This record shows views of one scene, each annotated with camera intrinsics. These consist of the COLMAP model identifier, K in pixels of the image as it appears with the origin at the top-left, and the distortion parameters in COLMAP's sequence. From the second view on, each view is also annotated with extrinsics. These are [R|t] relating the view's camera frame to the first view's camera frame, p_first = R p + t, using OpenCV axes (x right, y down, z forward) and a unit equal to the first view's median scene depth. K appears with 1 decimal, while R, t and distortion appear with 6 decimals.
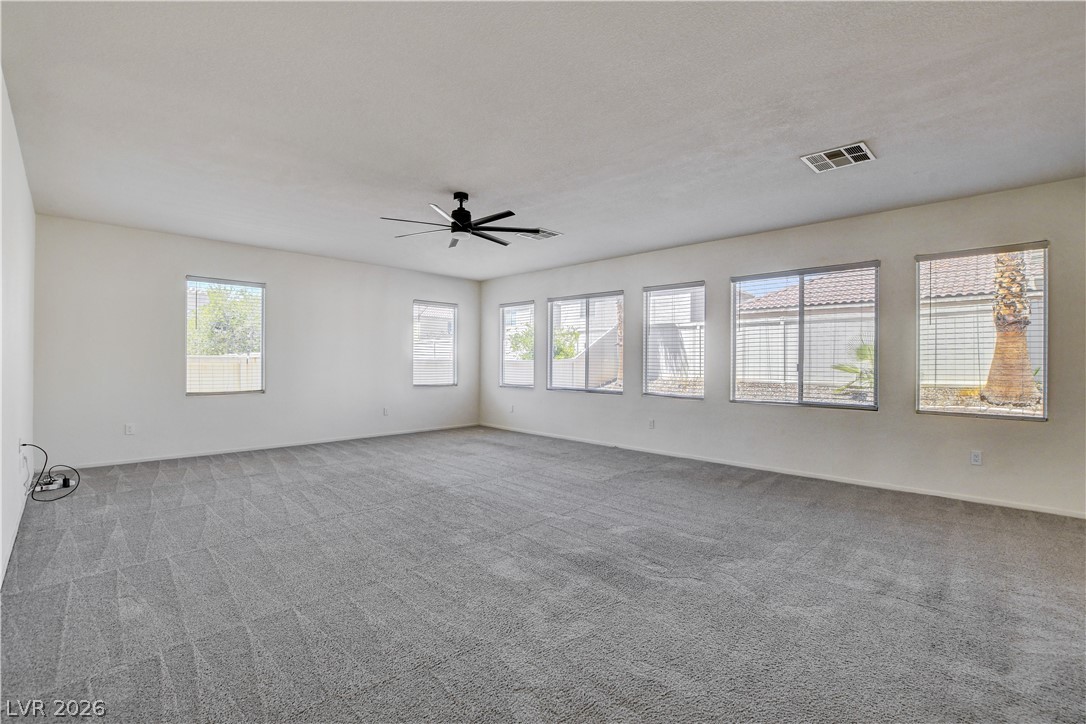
lens RADIAL K [[476.7, 0, 546.7], [0, 476.7, 355.7], [0, 0, 1]] dist [-0.000182, 0.000110]
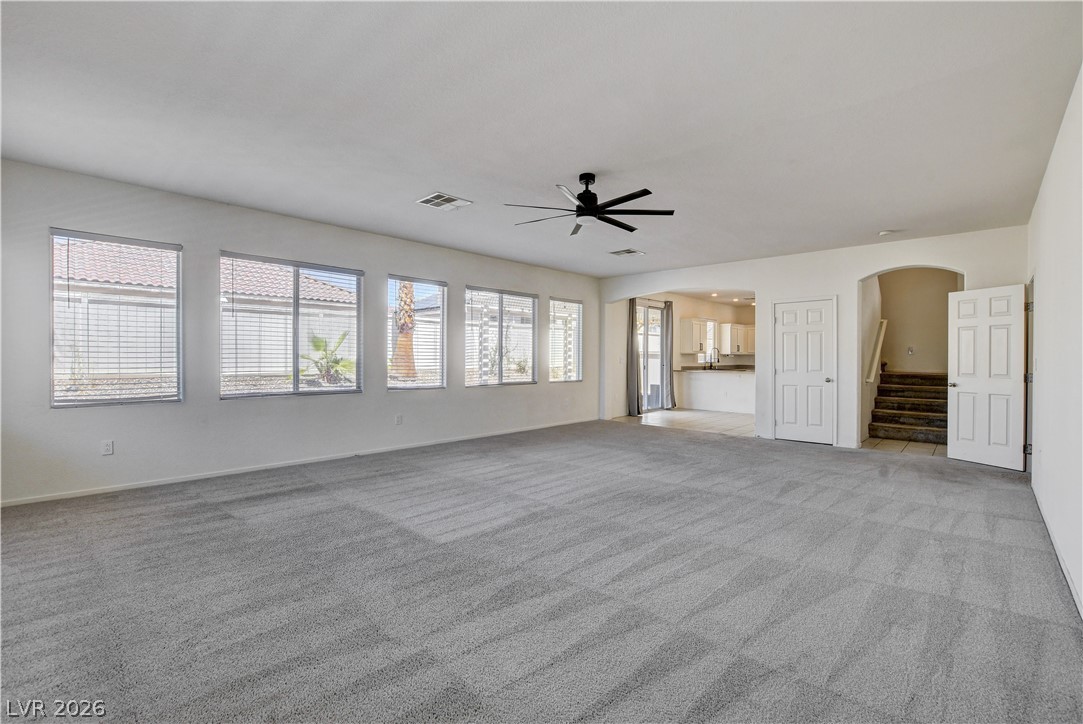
lens RADIAL K [[475.4, 0, 545.2], [0, 475.4, 355.8], [0, 0, 1]] dist [-0.000182, 0.000110]
pose [[0.048530, -0.004122, 0.998813, -0.472730], [-0.019810, 0.999791, 0.005089, 0.003752], [-0.998625, -0.020033, 0.048438, 0.428918]]
